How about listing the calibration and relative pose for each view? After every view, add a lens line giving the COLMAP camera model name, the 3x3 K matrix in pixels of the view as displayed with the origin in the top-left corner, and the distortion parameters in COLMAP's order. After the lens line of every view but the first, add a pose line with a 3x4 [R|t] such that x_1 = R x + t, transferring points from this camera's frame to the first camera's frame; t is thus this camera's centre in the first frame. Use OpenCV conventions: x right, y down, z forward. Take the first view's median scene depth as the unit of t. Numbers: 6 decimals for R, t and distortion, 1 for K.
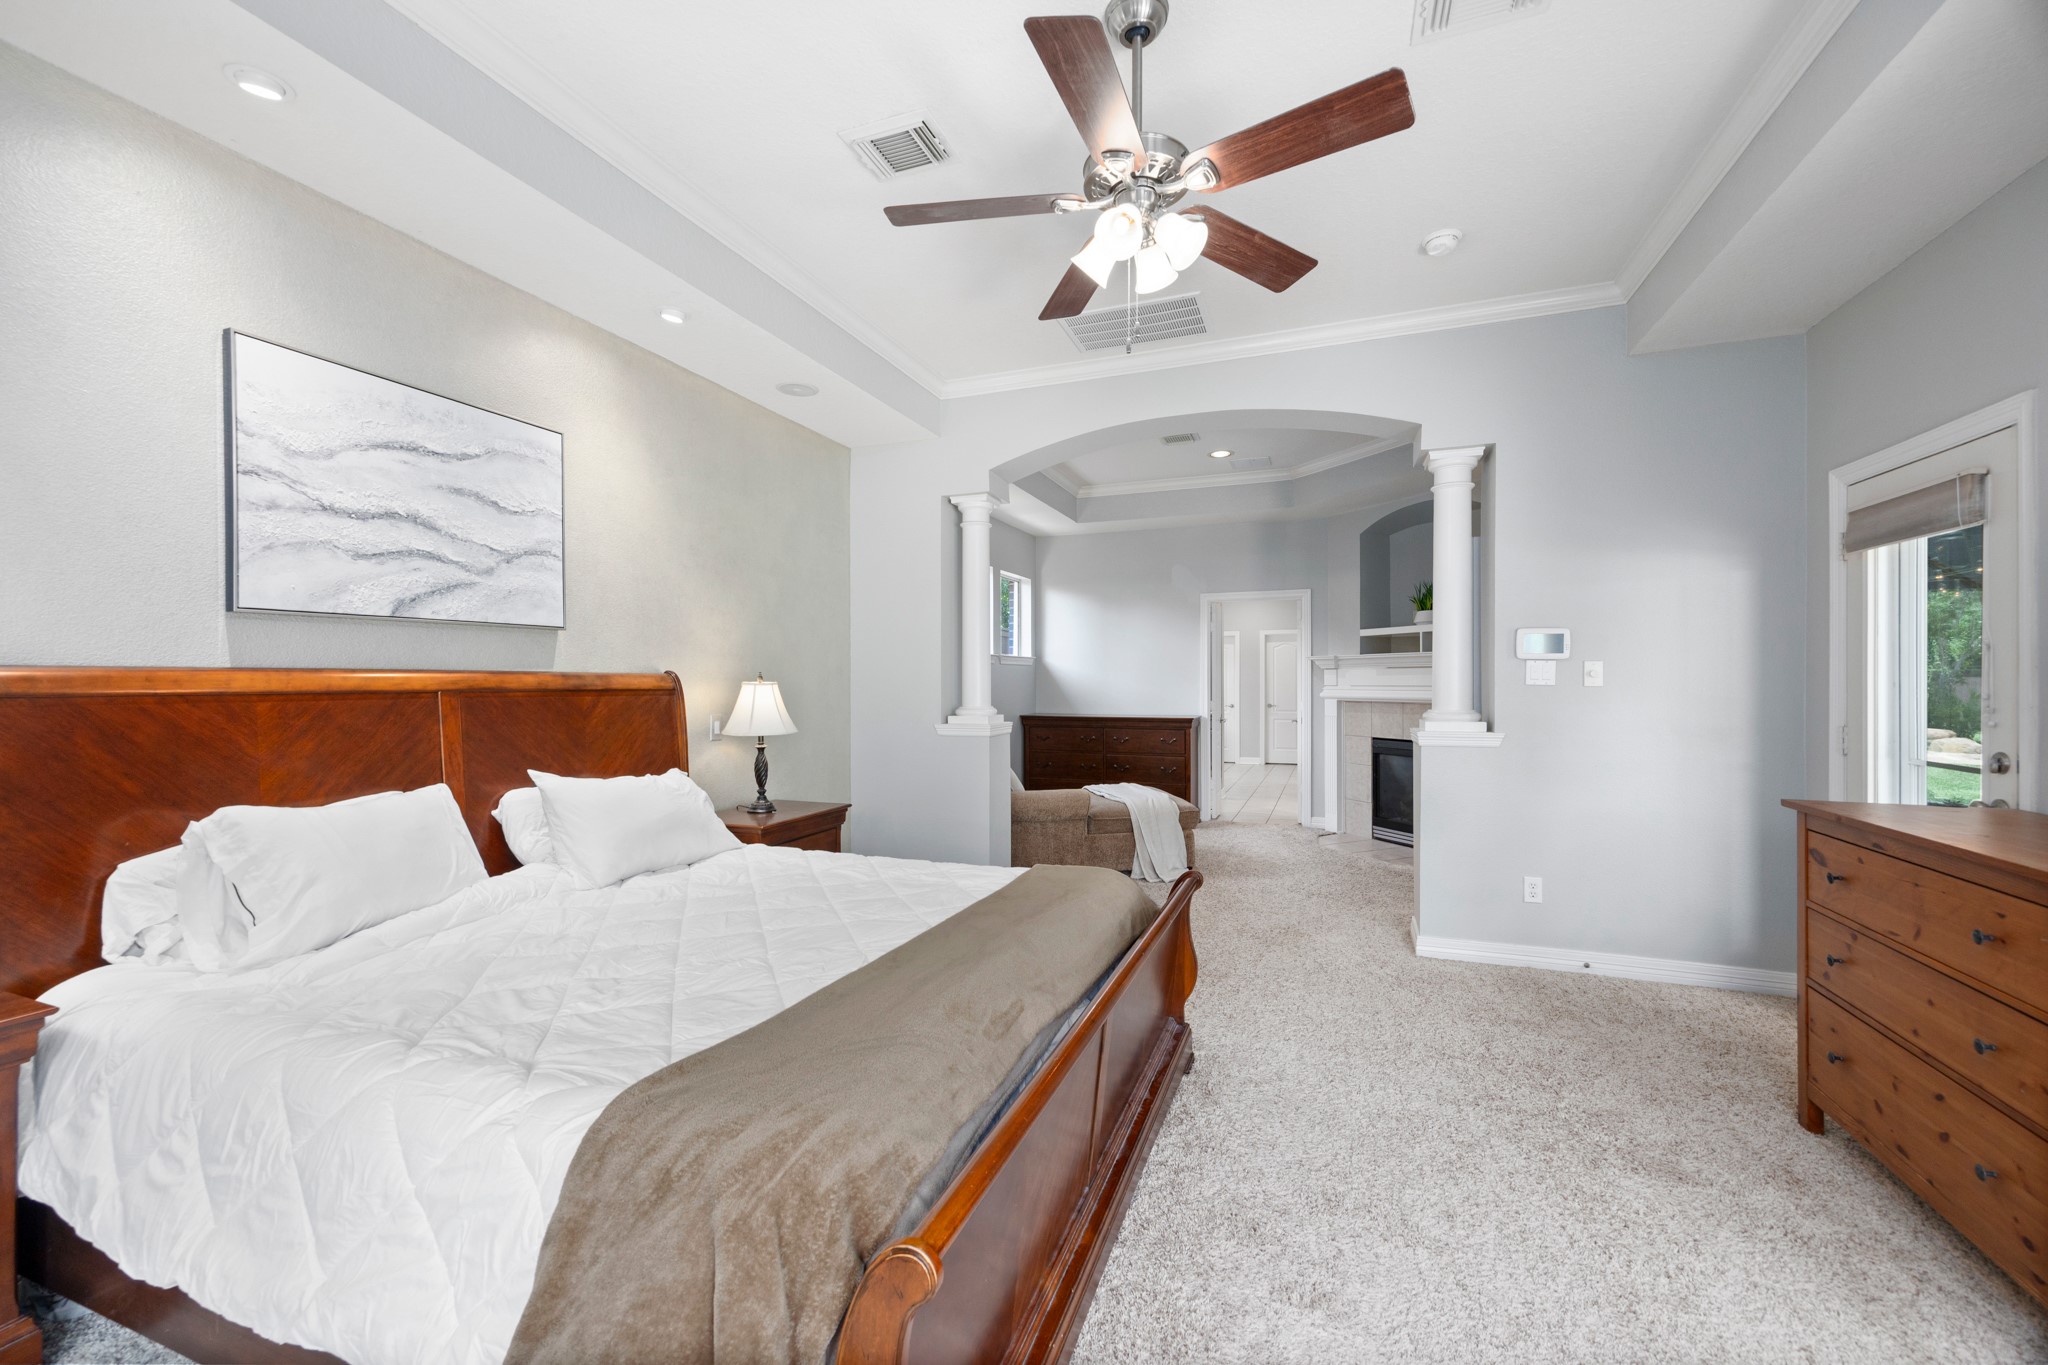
lens RADIAL K [[822.6, 0, 1018.5], [0, 822.6, 680.6], [0, 0, 1]] dist [0.009405, 0.000202]
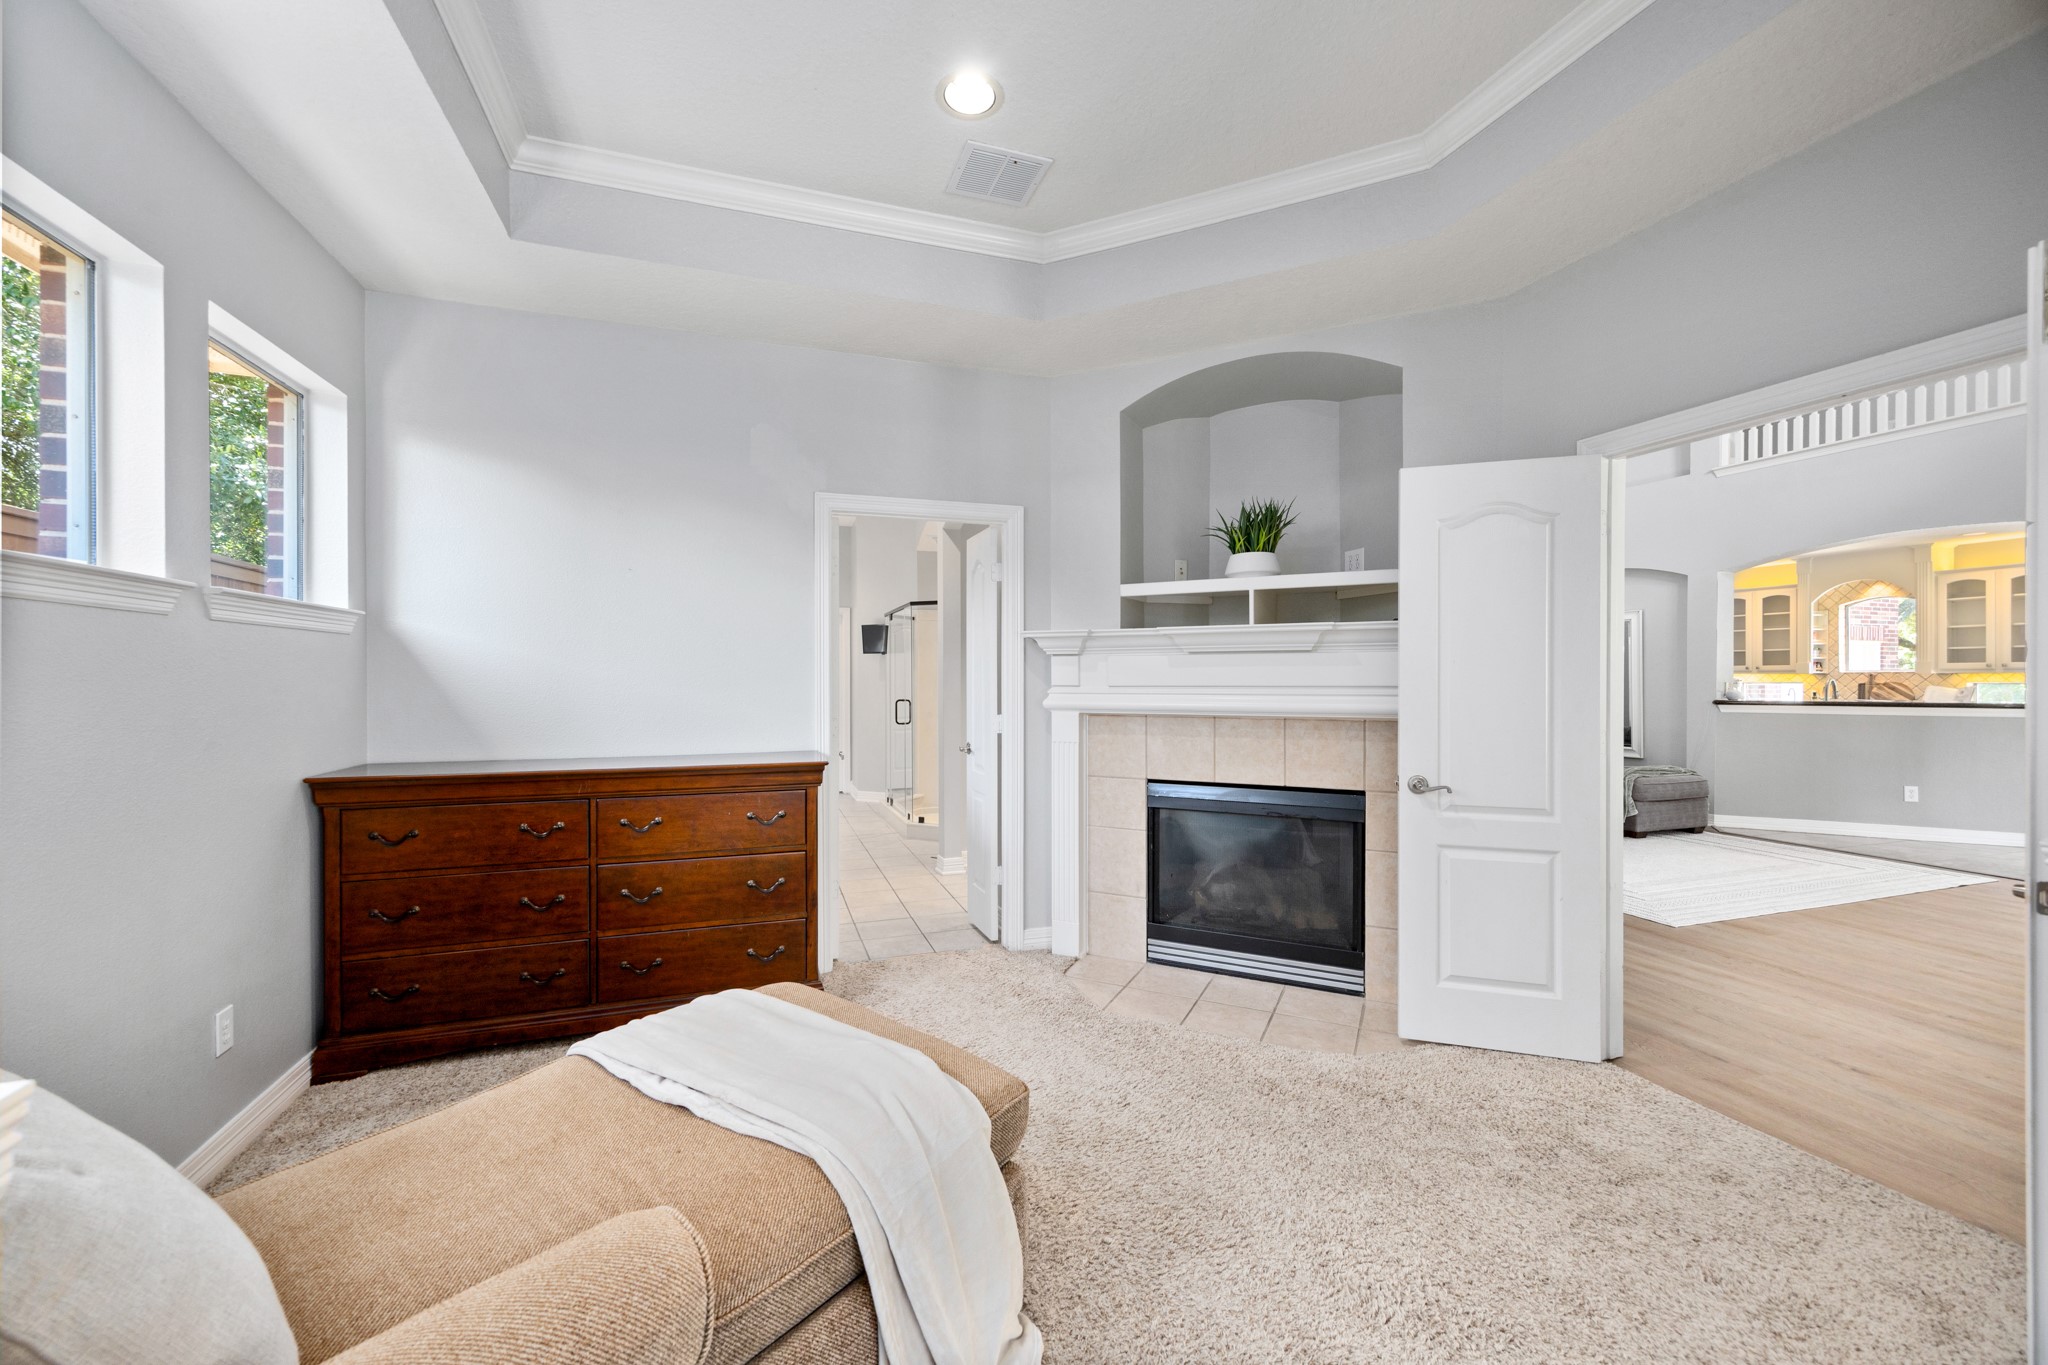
lens RADIAL K [[822.6, 0, 1020.3], [0, 822.6, 678.7], [0, 0, 1]] dist [0.009405, 0.000202]
pose [[0.765564, -0.003522, 0.643350, 0.008381], [0.000625, 0.999989, 0.004731, -0.000947], [-0.643359, -0.003220, 0.765558, 0.608337]]
